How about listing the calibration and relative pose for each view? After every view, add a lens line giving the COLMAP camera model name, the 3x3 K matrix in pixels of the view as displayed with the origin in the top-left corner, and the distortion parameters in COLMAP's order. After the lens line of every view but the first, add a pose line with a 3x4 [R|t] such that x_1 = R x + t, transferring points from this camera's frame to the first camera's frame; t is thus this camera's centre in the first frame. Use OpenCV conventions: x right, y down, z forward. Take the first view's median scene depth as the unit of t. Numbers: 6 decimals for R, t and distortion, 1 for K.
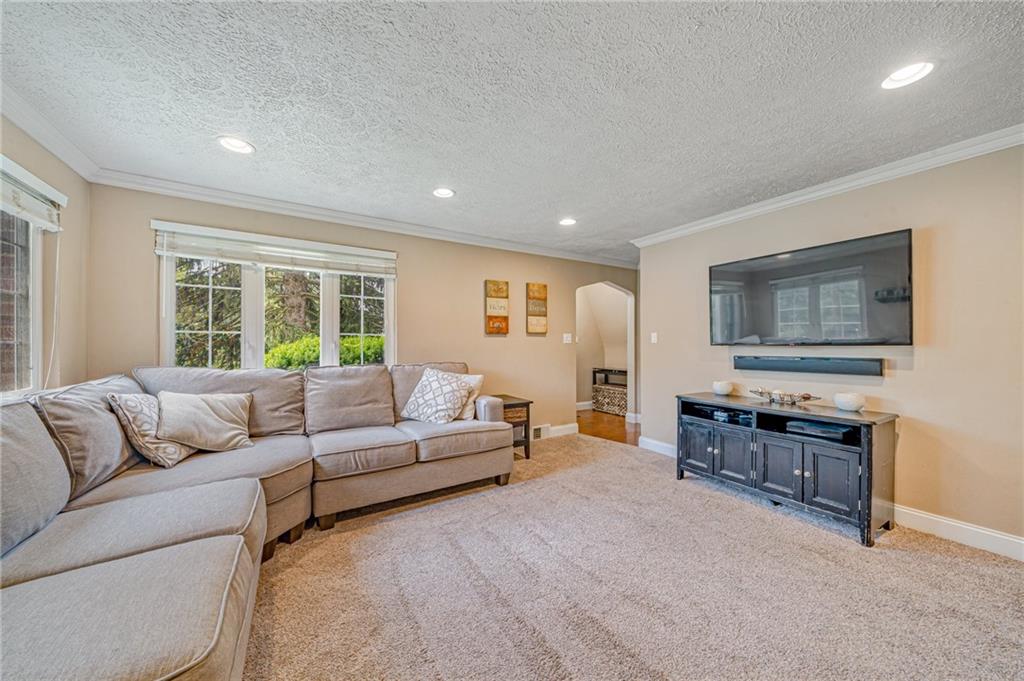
lens RADIAL K [[358.6, 0, 488.2], [0, 358.6, 340.1], [0, 0, 1]] dist [0.000029, -0.000047]
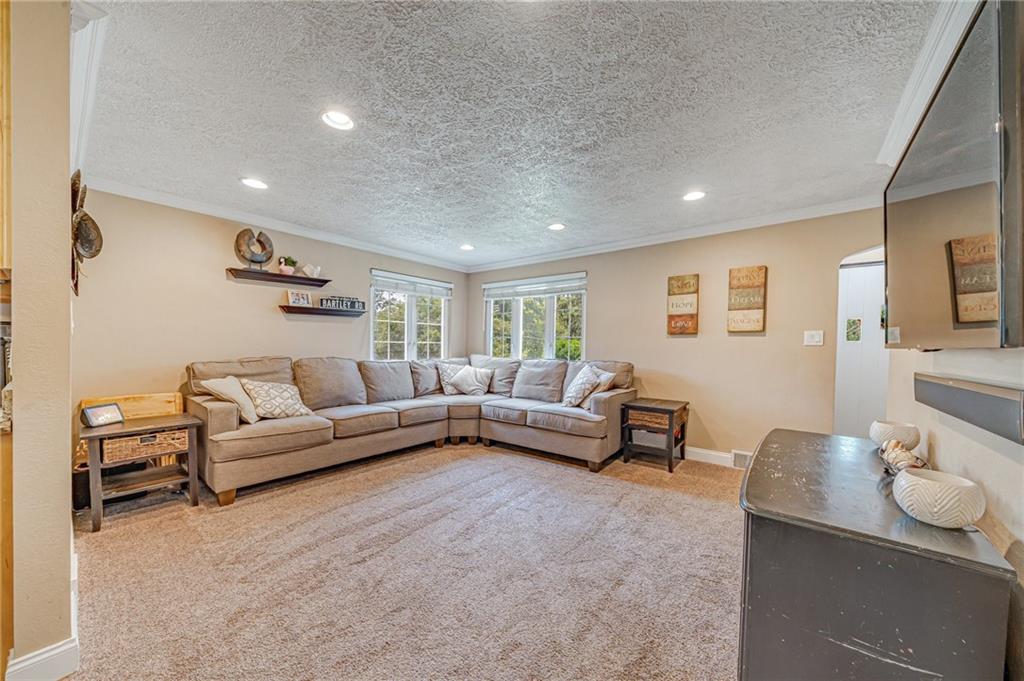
lens RADIAL K [[358.6, 0, 514.3], [0, 358.6, 350.2], [0, 0, 1]] dist [0.000029, -0.000047]
pose [[0.357635, 0.013967, -0.933757, 0.986229], [-0.003375, 0.999901, 0.013664, 0.016280], [0.933855, -0.001735, 0.357647, 0.382545]]
